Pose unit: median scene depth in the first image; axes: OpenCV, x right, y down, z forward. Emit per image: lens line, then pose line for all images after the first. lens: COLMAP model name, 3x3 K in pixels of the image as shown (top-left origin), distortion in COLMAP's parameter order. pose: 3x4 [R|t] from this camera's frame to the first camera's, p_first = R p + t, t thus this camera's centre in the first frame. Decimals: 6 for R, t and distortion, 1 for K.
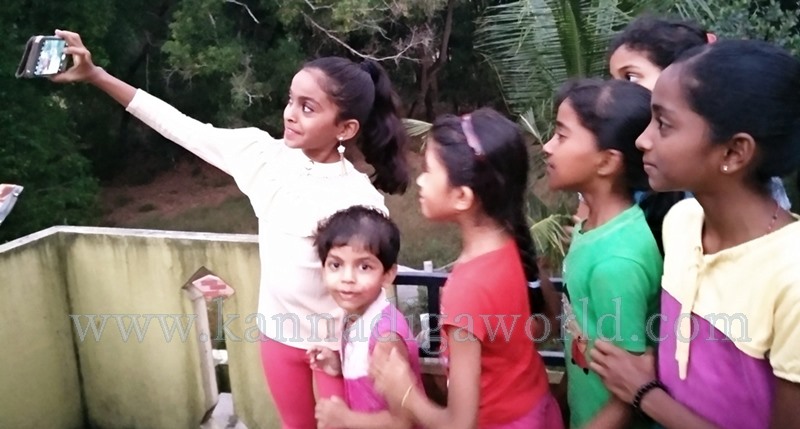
lens RADIAL K [[722.5, 0, 401.6], [0, 722.5, 213.1], [0, 0, 1]] dist [0.011215, -0.000931]
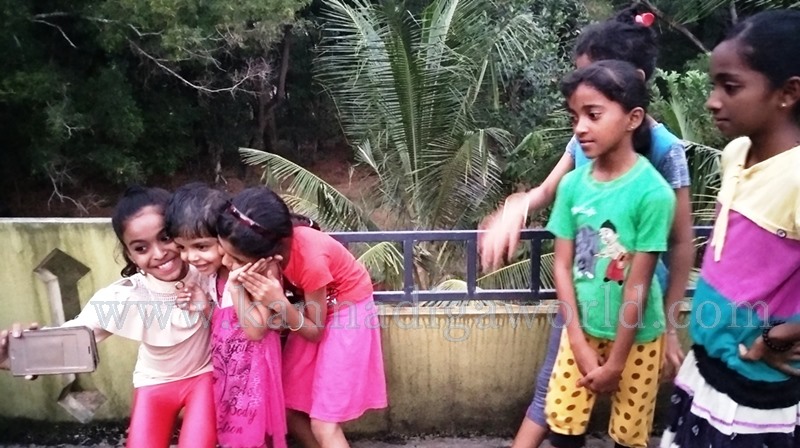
lens RADIAL K [[608.7, 0, 397.8], [0, 608.7, 224.7], [0, 0, 1]] dist [0.003052, 0.029532]
pose [[0.972129, -0.023777, 0.233236, 0.013553], [0.008897, 0.997869, 0.064642, -0.083790], [-0.234276, -0.060765, 0.970269, 0.133518]]
